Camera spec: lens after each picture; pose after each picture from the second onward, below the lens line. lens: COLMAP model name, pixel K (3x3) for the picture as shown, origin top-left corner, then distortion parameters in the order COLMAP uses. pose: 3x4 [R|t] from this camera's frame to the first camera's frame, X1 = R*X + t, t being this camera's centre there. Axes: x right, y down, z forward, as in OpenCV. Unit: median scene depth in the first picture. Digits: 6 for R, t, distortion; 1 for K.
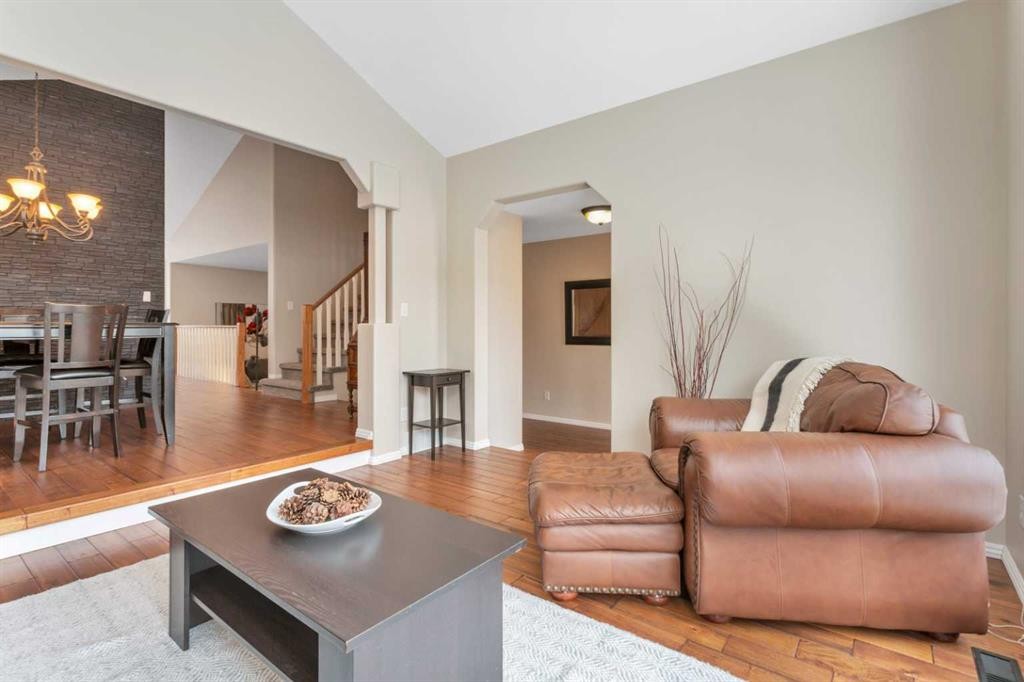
lens RADIAL K [[489.2, 0, 507.7], [0, 489.2, 334.3], [0, 0, 1]] dist [0.000489, -0.000448]
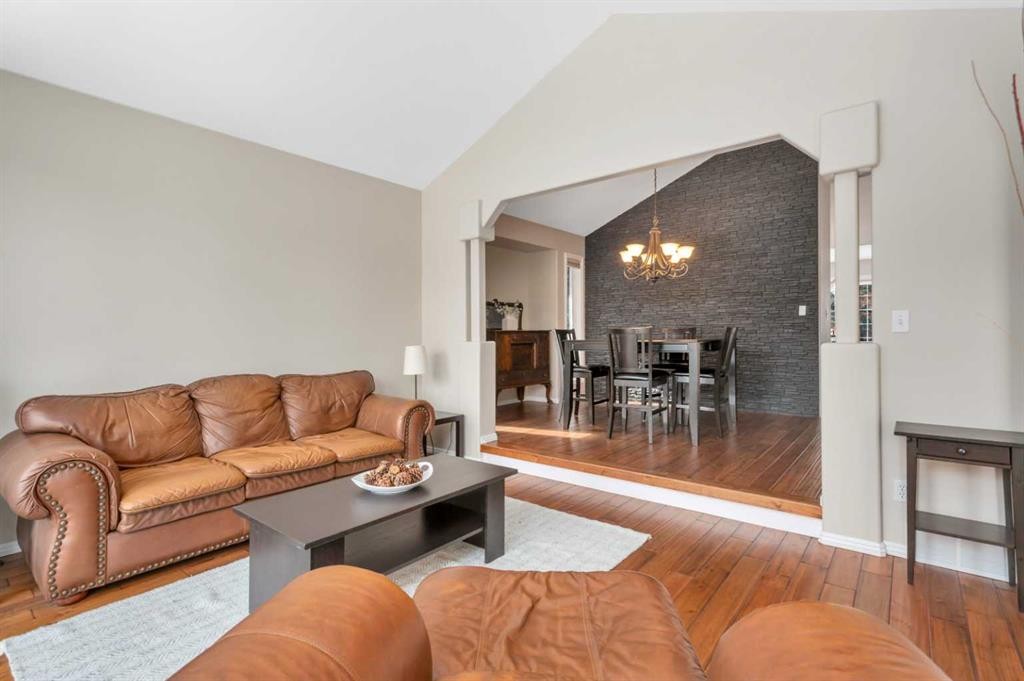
lens RADIAL K [[489.2, 0, 507.7], [0, 489.2, 333.8], [0, 0, 1]] dist [0.000489, -0.000448]
pose [[-0.011663, -0.000645, -0.999932, 0.353124], [-0.008526, 0.999964, -0.000545, -0.024931], [0.999896, 0.008519, -0.011668, 0.439307]]
